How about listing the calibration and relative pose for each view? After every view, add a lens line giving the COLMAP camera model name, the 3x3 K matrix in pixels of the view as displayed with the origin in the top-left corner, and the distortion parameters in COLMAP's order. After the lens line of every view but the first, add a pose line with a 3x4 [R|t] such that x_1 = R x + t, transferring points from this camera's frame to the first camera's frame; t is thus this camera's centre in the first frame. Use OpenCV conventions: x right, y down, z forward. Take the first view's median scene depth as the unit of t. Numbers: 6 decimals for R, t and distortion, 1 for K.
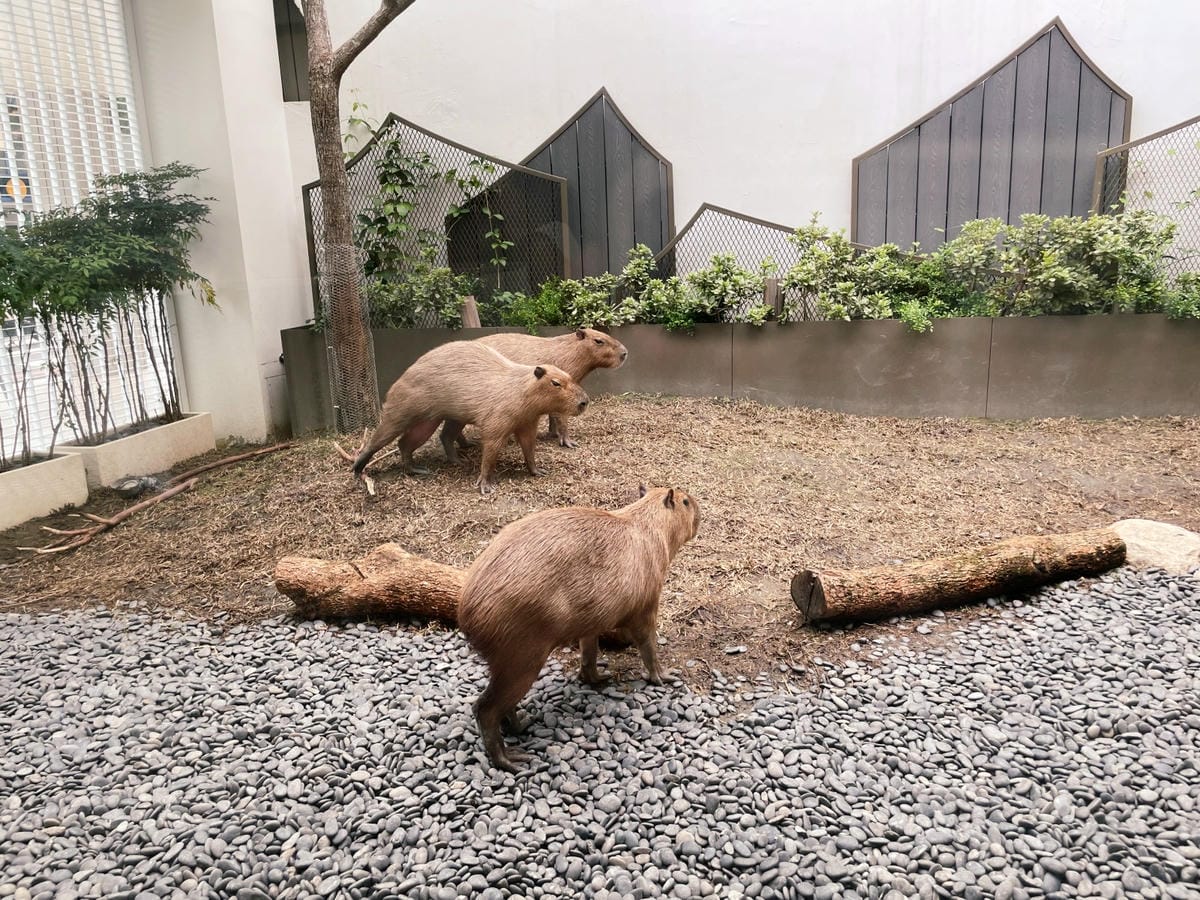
lens RADIAL K [[925.4, 0, 611.4], [0, 925.4, 453.1], [0, 0, 1]] dist [0.072394, -0.097025]
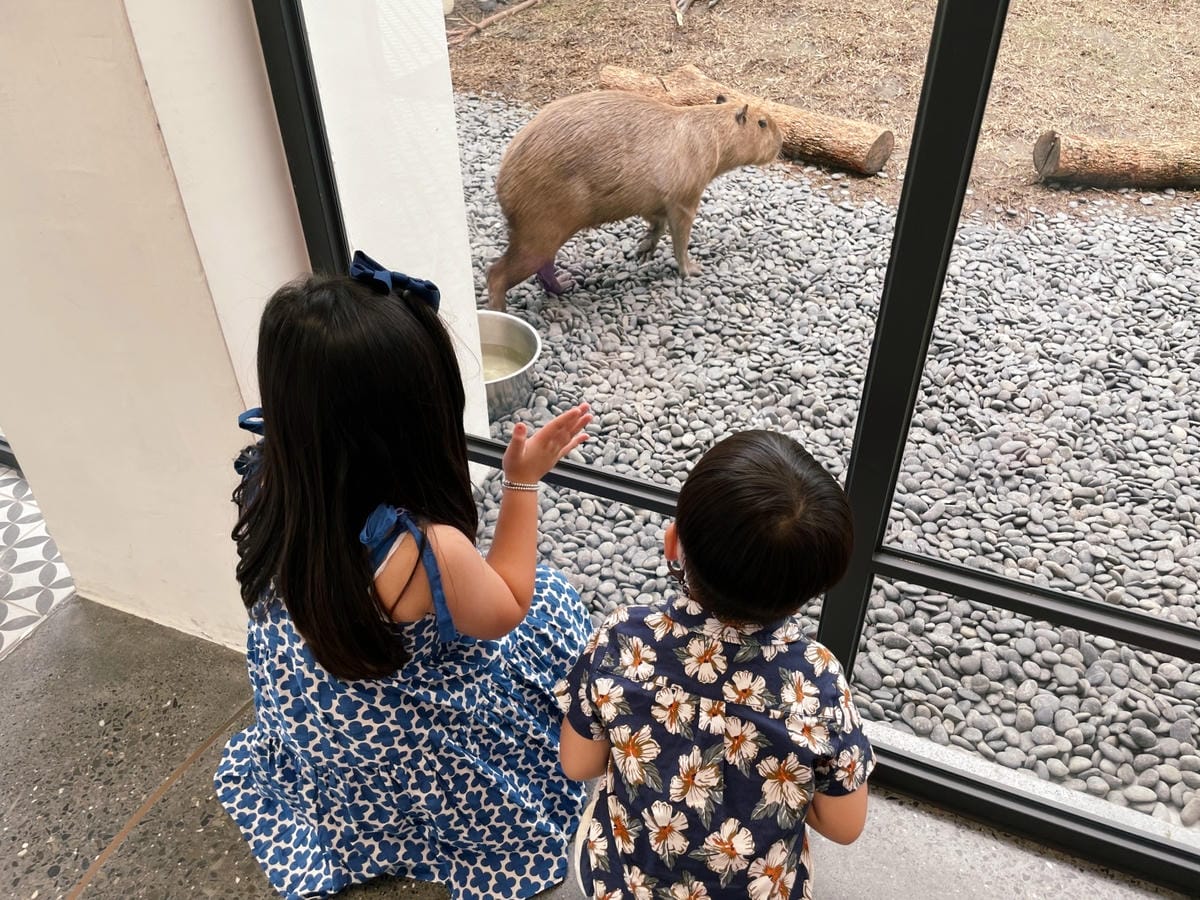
lens RADIAL K [[925.4, 0, 599.8], [0, 925.4, 456.4], [0, 0, 1]] dist [0.072394, -0.097025]
pose [[0.938867, 0.228211, -0.257774, 0.076272], [-0.100170, 0.897419, 0.429656, 0.045278], [0.329384, -0.377569, 0.865418, -0.270338]]
